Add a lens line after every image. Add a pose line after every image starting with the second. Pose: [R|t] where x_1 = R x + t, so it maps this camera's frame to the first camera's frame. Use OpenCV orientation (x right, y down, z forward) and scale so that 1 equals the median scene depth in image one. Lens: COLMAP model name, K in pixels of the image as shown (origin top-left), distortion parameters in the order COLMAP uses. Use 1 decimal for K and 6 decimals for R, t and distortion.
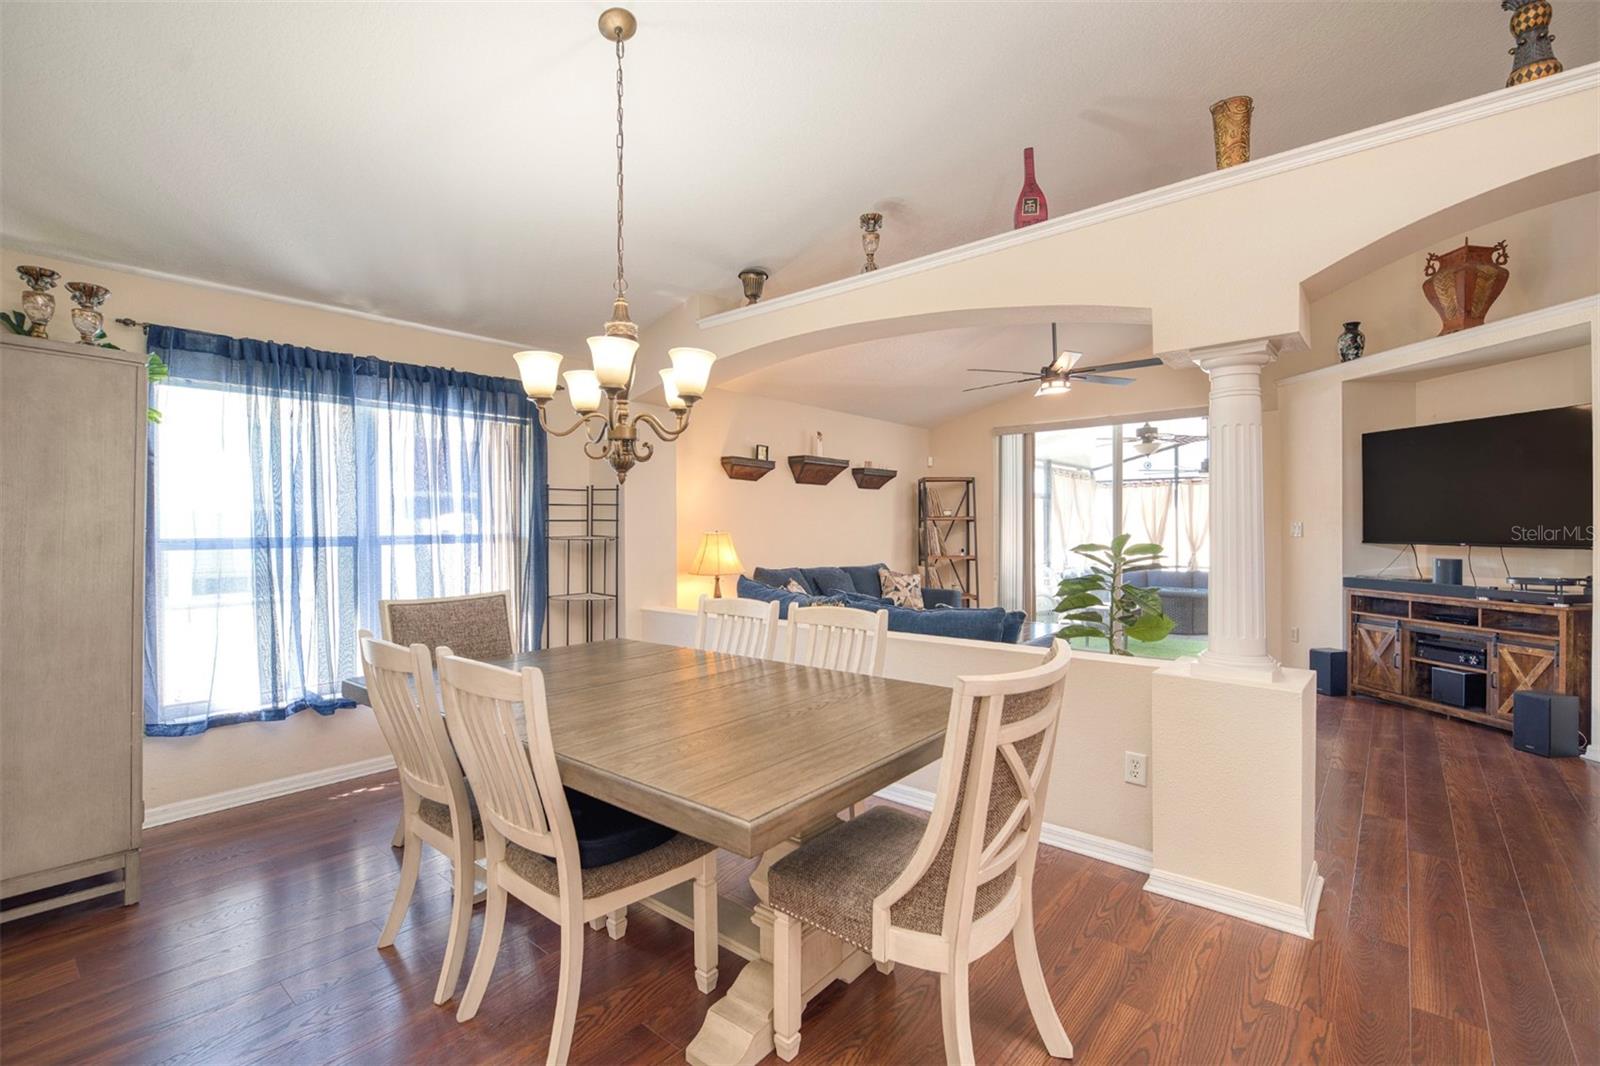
lens RADIAL K [[707.1, 0, 790.2], [0, 707.1, 529.4], [0, 0, 1]] dist [-0.002096, -0.001051]
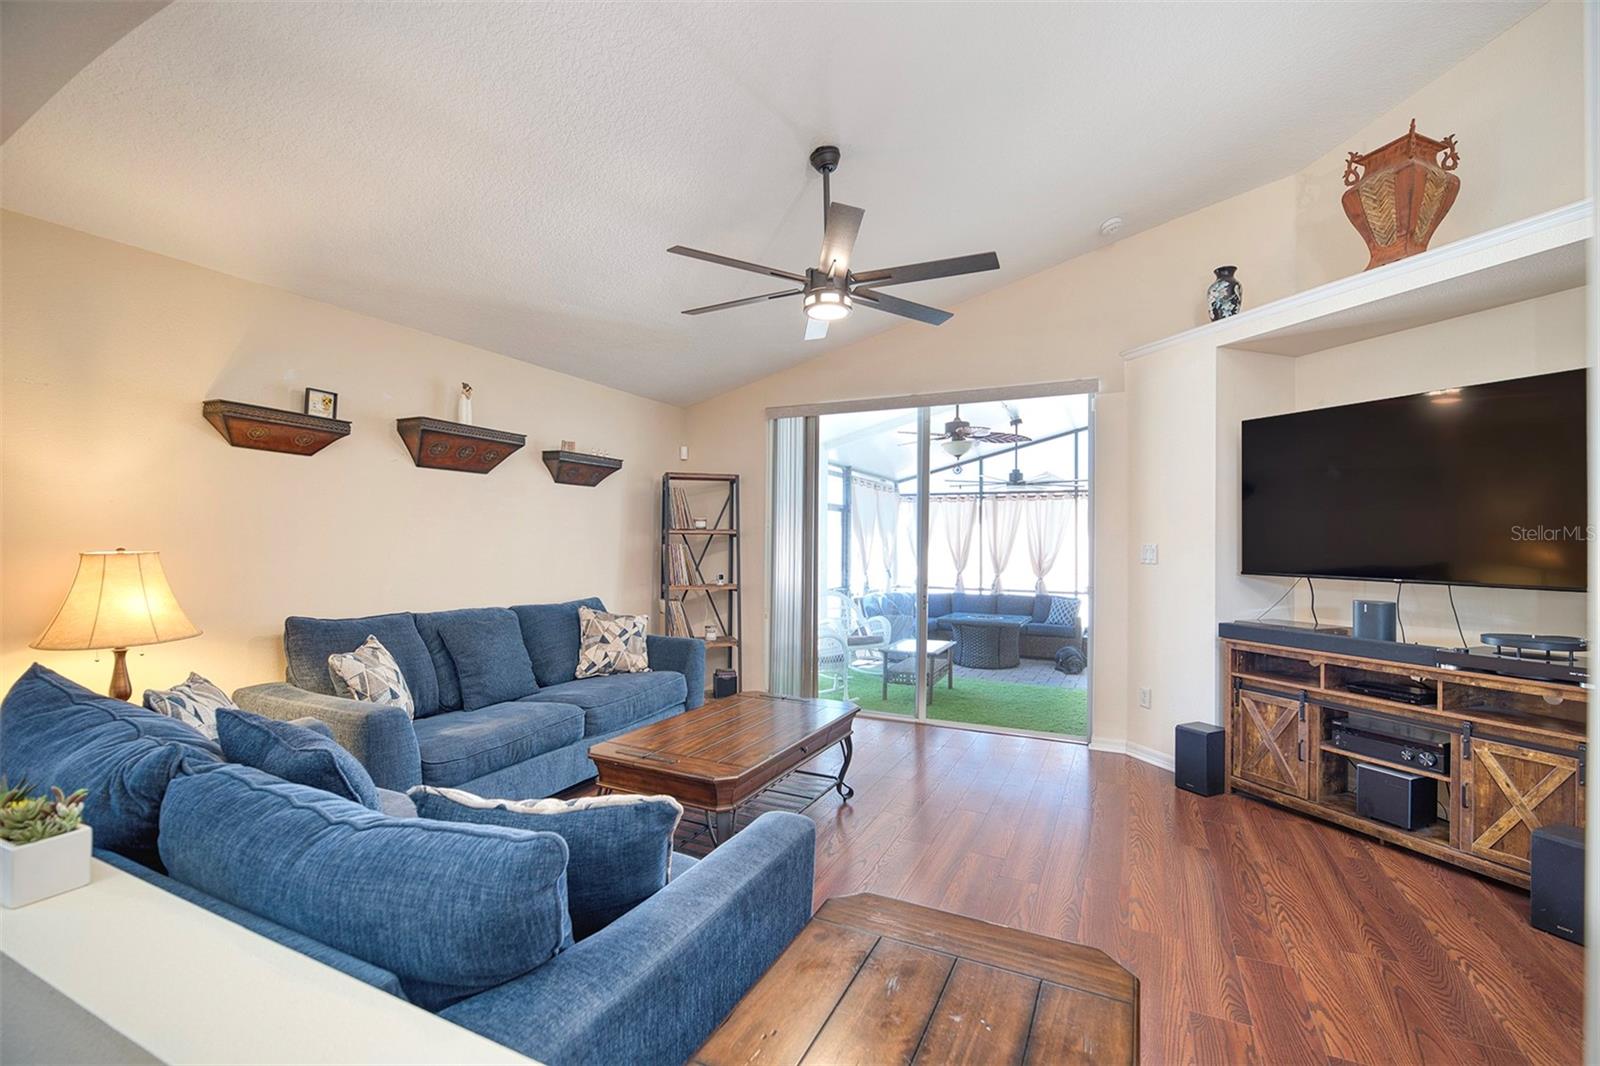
lens RADIAL K [[707.1, 0, 790.2], [0, 707.1, 529.4], [0, 0, 1]] dist [-0.002096, -0.001051]
pose [[0.968411, 0.017123, 0.248771, 0.195537], [-0.012076, 0.999689, -0.021797, -0.005159], [-0.249067, 0.018104, 0.968317, 0.429832]]
